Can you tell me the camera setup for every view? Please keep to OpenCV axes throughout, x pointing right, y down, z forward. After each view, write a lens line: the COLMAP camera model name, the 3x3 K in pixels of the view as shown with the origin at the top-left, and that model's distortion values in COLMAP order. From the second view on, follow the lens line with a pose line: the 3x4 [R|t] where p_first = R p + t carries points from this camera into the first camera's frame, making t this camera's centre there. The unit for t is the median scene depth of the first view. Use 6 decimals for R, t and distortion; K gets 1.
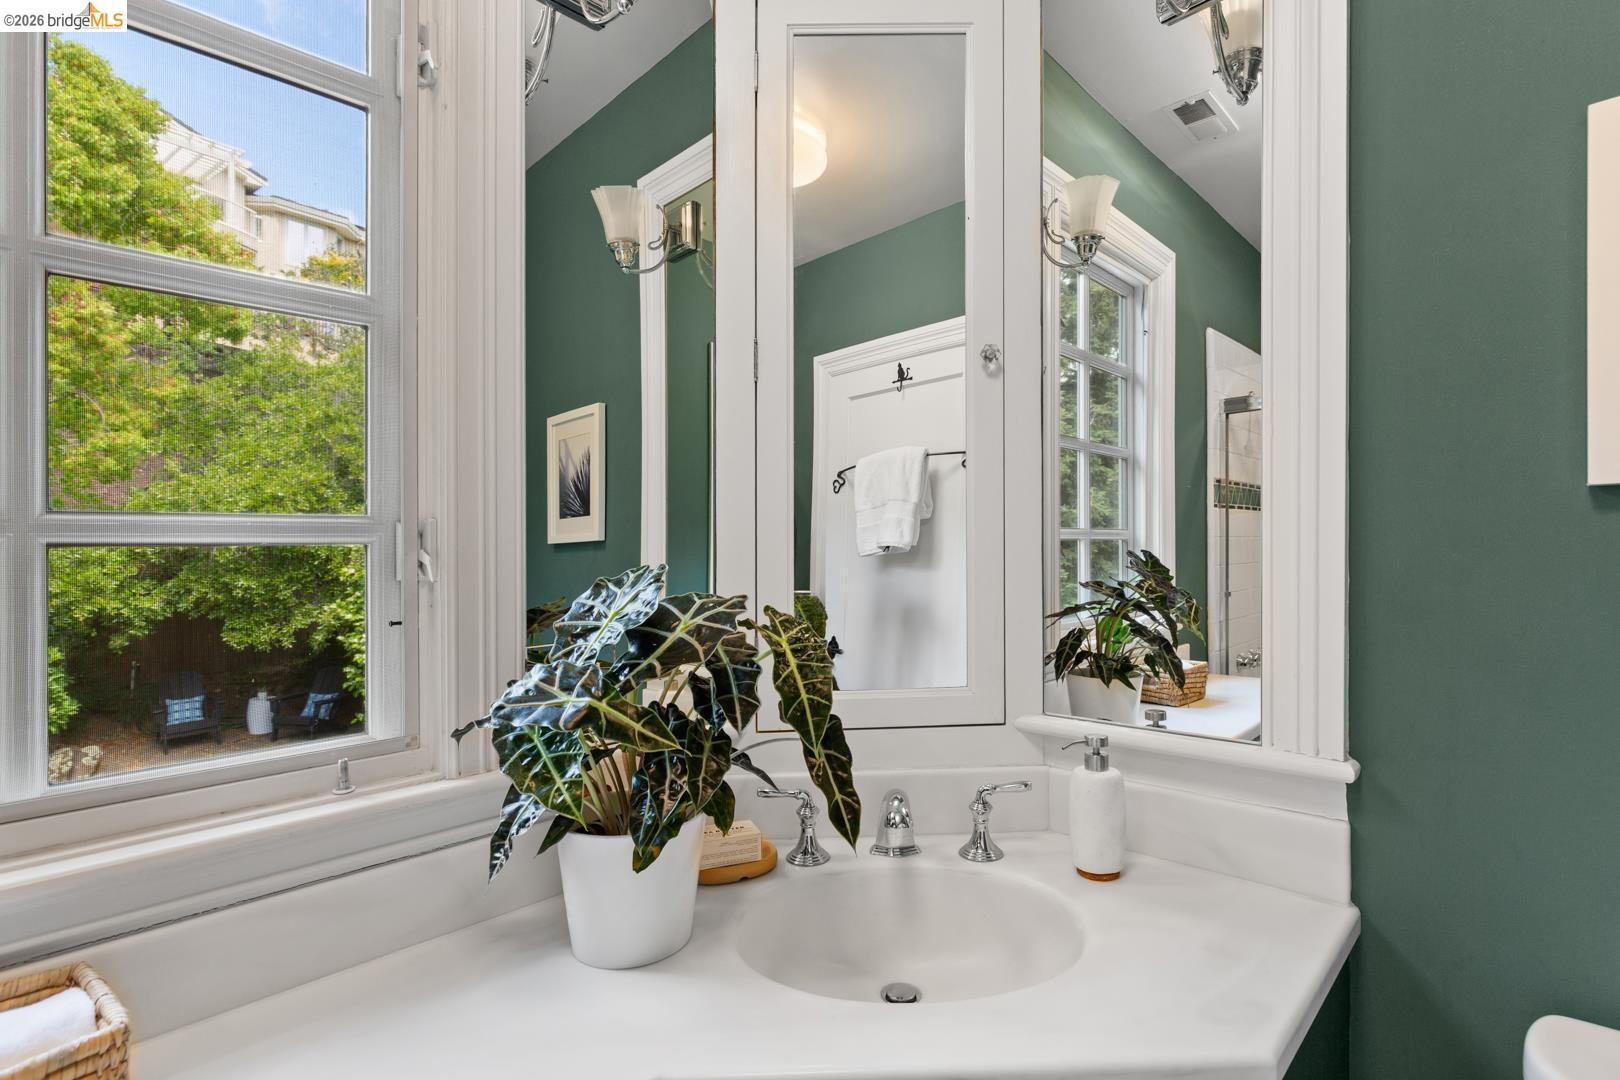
lens RADIAL K [[759.5, 0, 810.0], [0, 759.5, 540.0], [0, 0, 1]] dist [0.001899, 0.000760]
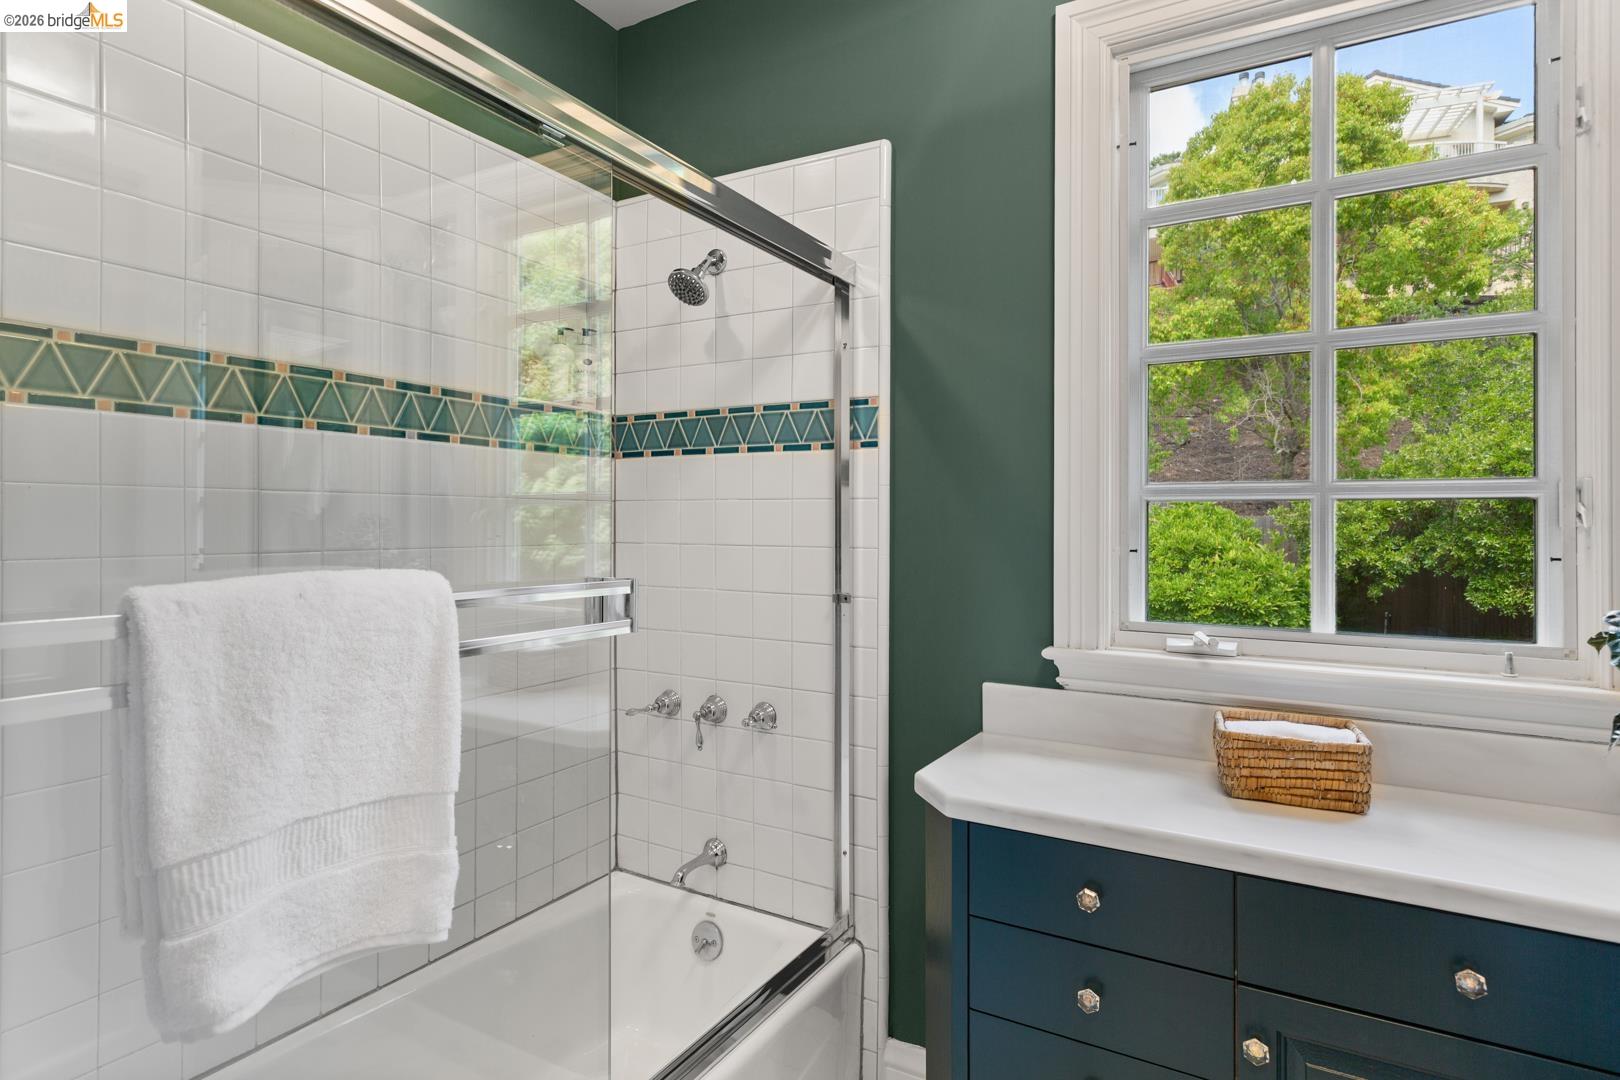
lens RADIAL K [[855.9, 0, 807.6], [0, 855.9, 504.5], [0, 0, 1]] dist [-0.001605, -0.000096]
pose [[0.243999, 0.002205, -0.969773, 0.104154], [0.003110, 0.999990, 0.003056, 0.001367], [0.969771, -0.003761, 0.243990, -0.110776]]
